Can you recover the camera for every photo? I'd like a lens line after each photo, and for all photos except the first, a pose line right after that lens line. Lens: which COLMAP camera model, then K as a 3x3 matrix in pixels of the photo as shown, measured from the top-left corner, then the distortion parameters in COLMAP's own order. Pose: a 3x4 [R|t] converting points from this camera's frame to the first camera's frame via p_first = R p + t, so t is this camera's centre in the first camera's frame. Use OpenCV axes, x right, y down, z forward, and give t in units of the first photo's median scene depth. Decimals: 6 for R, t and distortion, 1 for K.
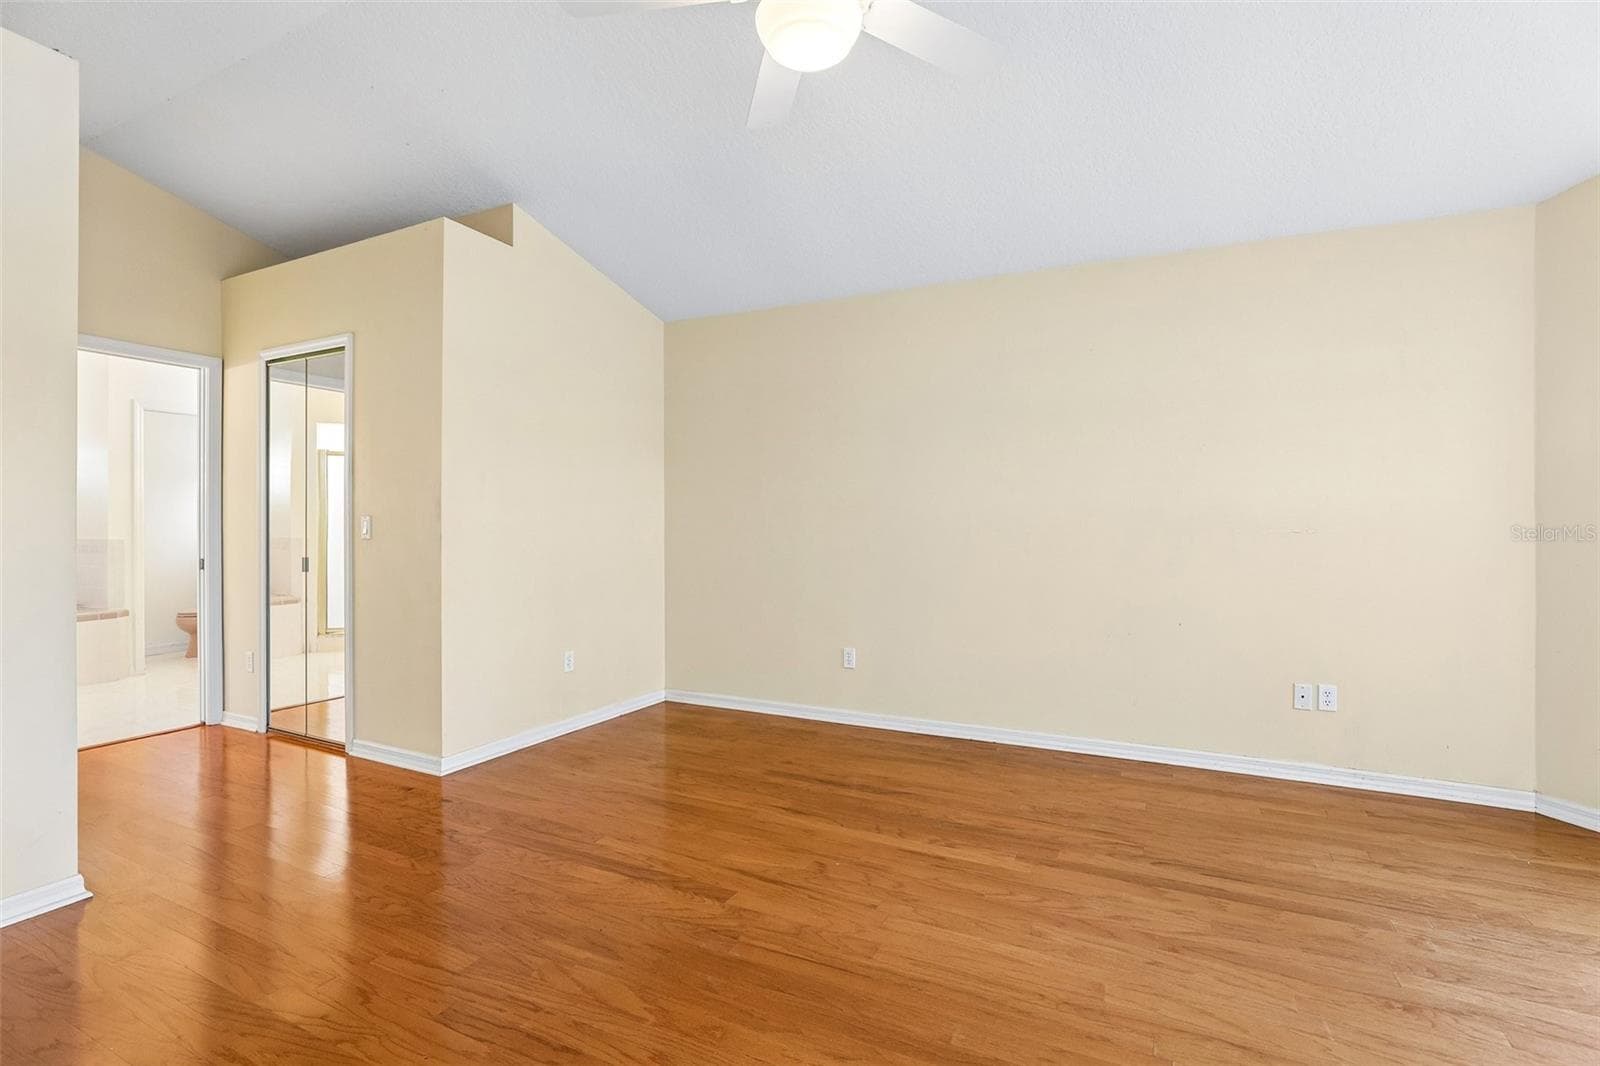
lens RADIAL K [[751.8, 0, 801.8], [0, 751.8, 534.3], [0, 0, 1]] dist [-0.040082, 0.012724]
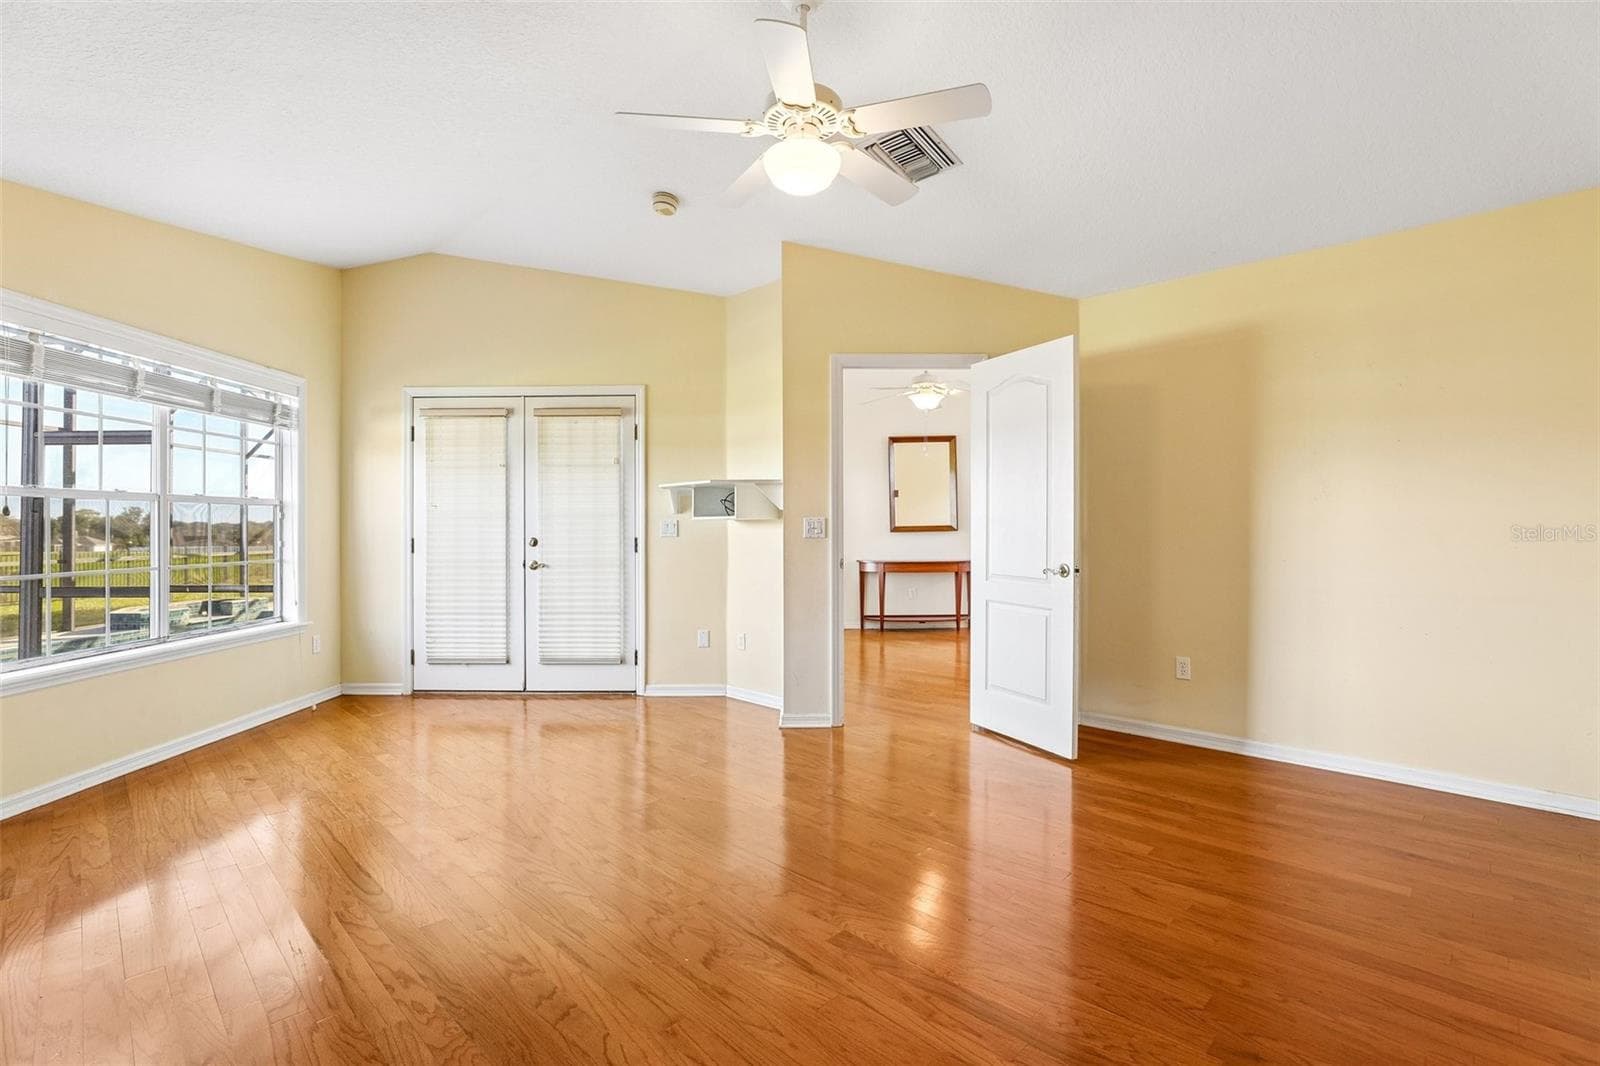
lens RADIAL K [[751.8, 0, 801.8], [0, 751.8, 534.3], [0, 0, 1]] dist [-0.040082, 0.012724]
pose [[-0.949863, -0.003481, 0.312647, -0.257114], [0.003746, 0.999740, 0.022512, -0.016445], [-0.312643, 0.022555, -0.949603, 1.414075]]
